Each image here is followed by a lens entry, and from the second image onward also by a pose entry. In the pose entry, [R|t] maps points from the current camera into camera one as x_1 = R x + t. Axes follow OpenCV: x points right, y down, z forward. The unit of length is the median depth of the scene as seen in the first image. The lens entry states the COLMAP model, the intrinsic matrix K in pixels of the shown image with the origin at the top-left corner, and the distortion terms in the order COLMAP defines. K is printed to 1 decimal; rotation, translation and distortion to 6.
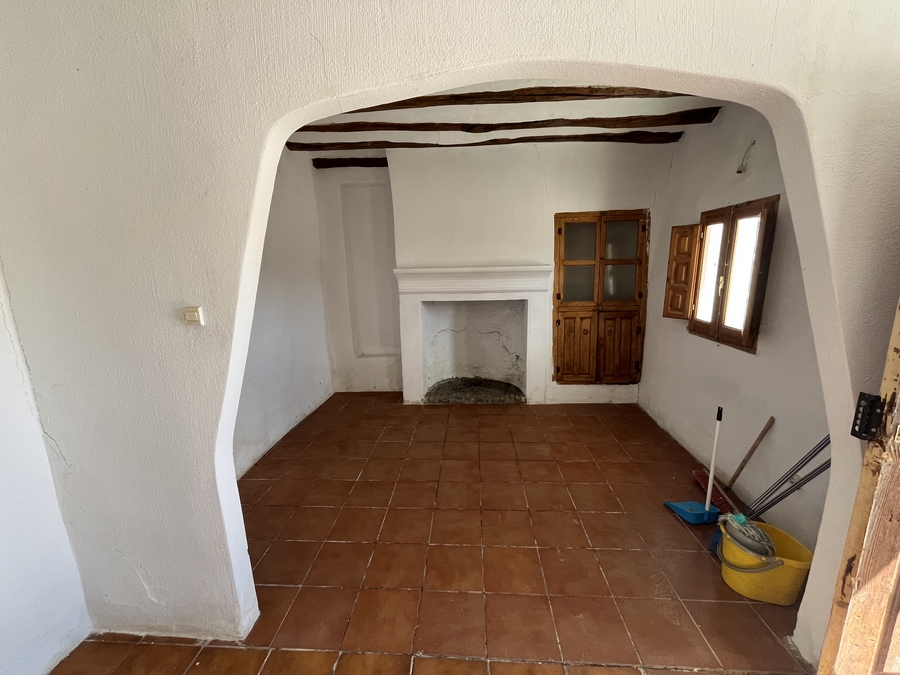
lens RADIAL K [[365.5, 0, 450.0], [0, 365.5, 337.5], [0, 0, 1]] dist [-0.000411, -0.000134]
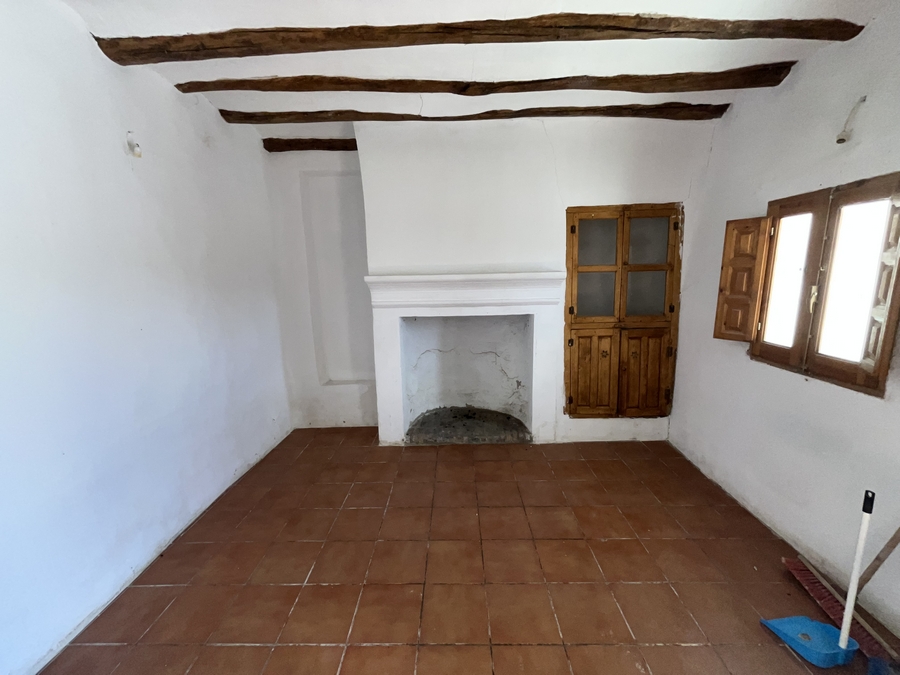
lens RADIAL K [[365.5, 0, 450.0], [0, 365.5, 337.5], [0, 0, 1]] dist [-0.000411, -0.000134]
pose [[0.998954, -0.007343, 0.045137, -0.008375], [0.008400, 0.999694, -0.023270, -0.039790], [-0.044953, 0.023624, 0.998710, 0.230558]]
